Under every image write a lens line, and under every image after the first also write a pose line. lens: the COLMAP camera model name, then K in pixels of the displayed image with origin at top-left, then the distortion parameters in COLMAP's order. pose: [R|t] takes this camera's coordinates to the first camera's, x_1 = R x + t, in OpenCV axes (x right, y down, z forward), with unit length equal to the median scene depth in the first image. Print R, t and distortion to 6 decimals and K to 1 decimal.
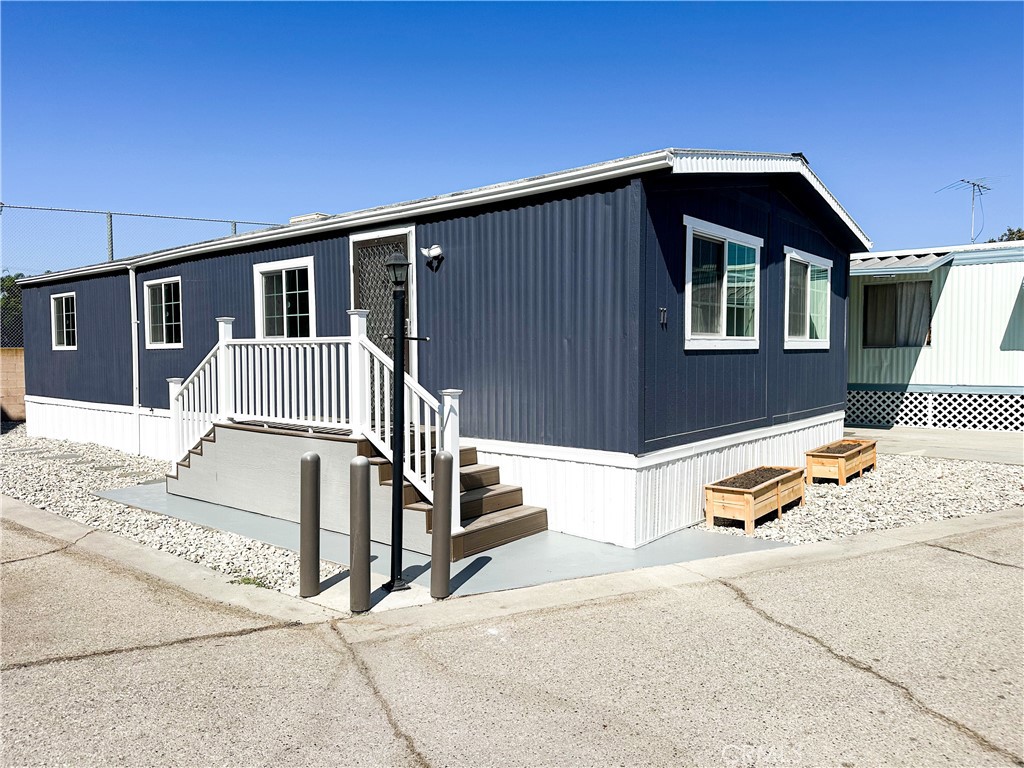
lens RADIAL K [[719.2, 0, 512.0], [0, 719.2, 384.0], [0, 0, 1]] dist [0.041844, -0.049770]
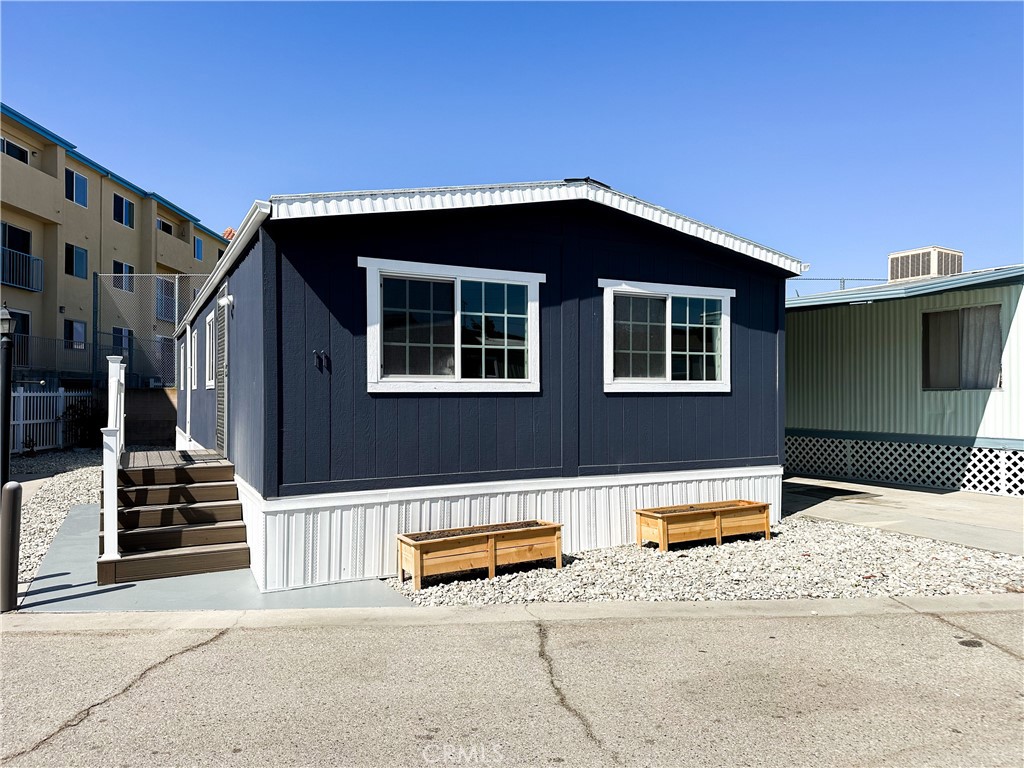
lens RADIAL K [[719.2, 0, 512.0], [0, 719.2, 384.0], [0, 0, 1]] dist [0.041844, -0.049770]
pose [[0.922800, -0.002293, -0.385272, 0.440919], [-0.019424, 0.998434, -0.052466, -0.007063], [0.384789, 0.055900, 0.921310, 0.097026]]
